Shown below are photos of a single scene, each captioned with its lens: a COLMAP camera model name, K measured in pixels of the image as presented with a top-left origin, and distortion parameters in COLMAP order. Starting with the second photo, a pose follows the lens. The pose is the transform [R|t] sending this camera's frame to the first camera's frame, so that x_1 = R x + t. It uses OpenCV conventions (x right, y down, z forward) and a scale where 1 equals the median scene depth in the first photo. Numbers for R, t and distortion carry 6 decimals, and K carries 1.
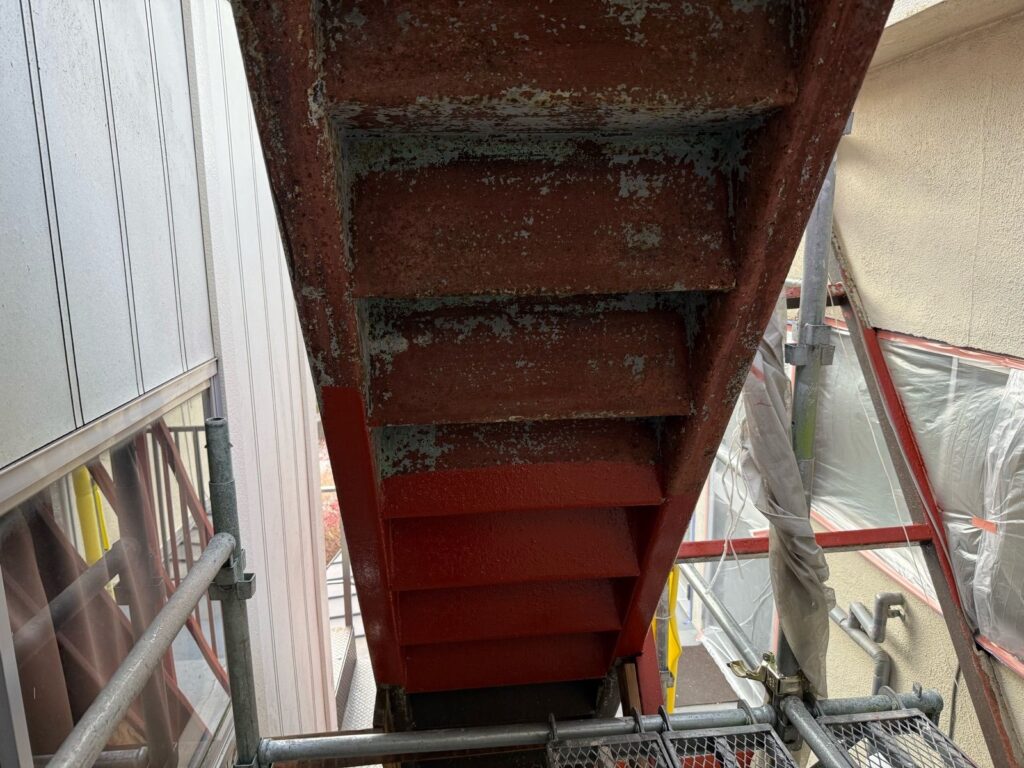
lens RADIAL K [[723.2, 0, 502.0], [0, 723.2, 388.1], [0, 0, 1]] dist [0.107010, -0.186184]
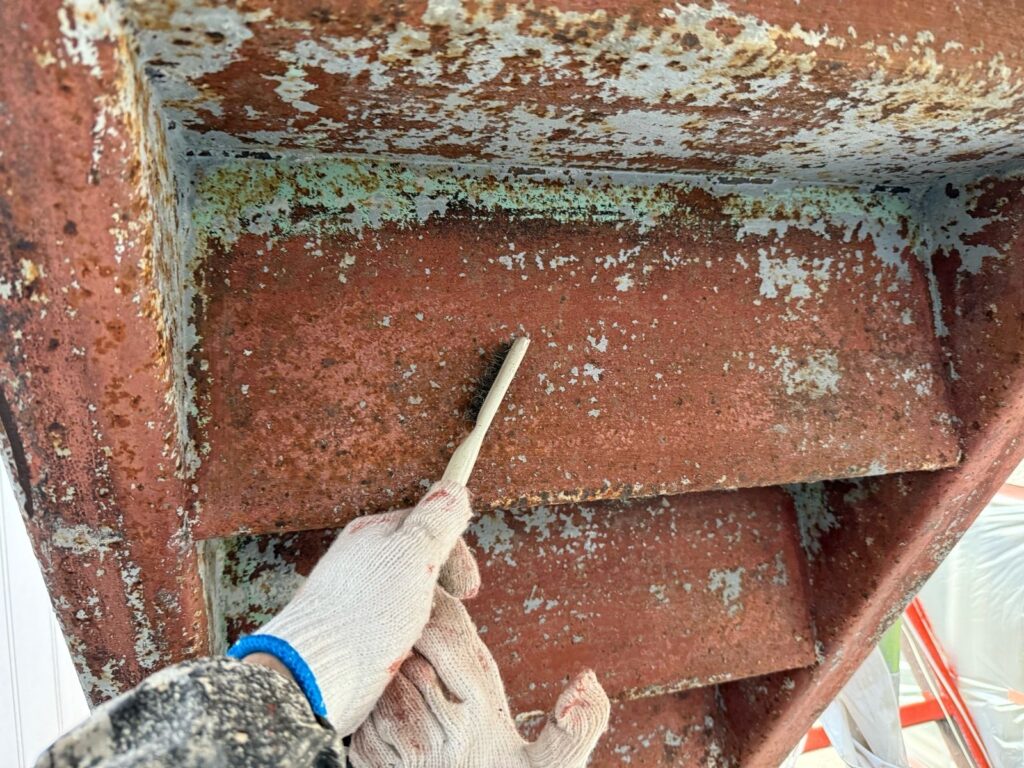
lens RADIAL K [[733.0, 0, 512.2], [0, 733.0, 385.8], [0, 0, 1]] dist [0.076181, -0.151932]
pose [[0.973679, -0.017795, 0.227226, -0.093138], [0.047819, 0.990709, -0.127318, -0.107499], [-0.222849, 0.134832, 0.965484, 0.410476]]
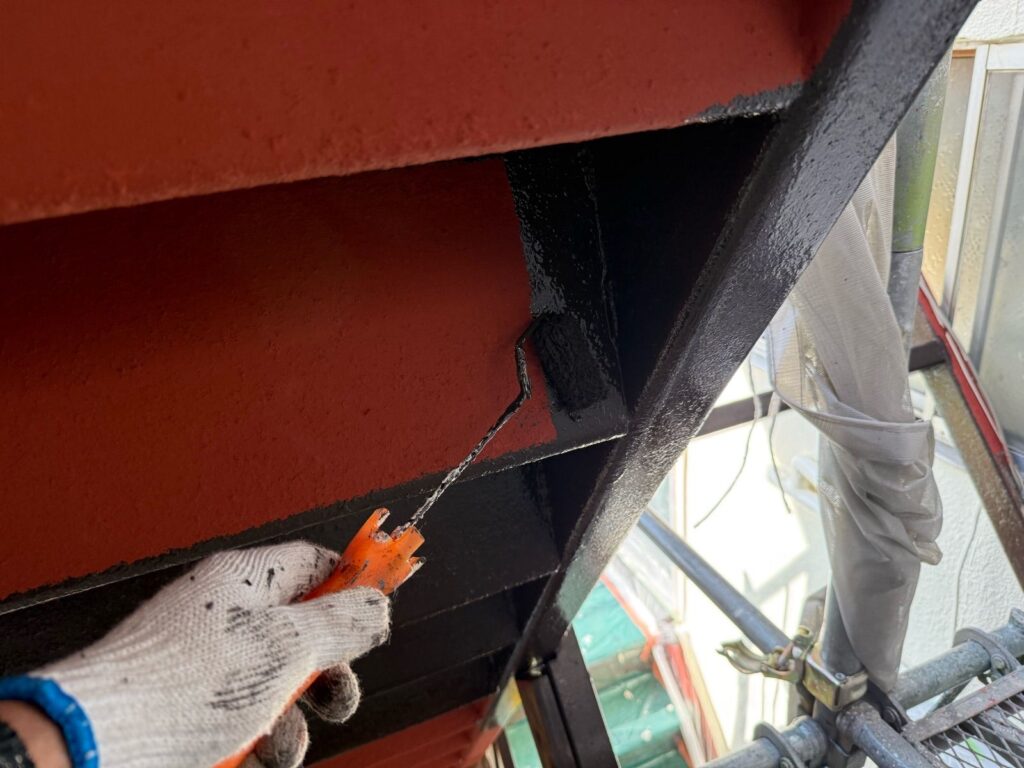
lens RADIAL K [[731.8, 0, 507.6], [0, 731.8, 377.9], [0, 0, 1]] dist [0.046394, -0.072331]
pose [[0.956897, -0.180098, 0.227845, 0.088454], [0.134856, 0.970341, 0.200631, 0.054651], [-0.257221, -0.161257, 0.952803, 0.709761]]
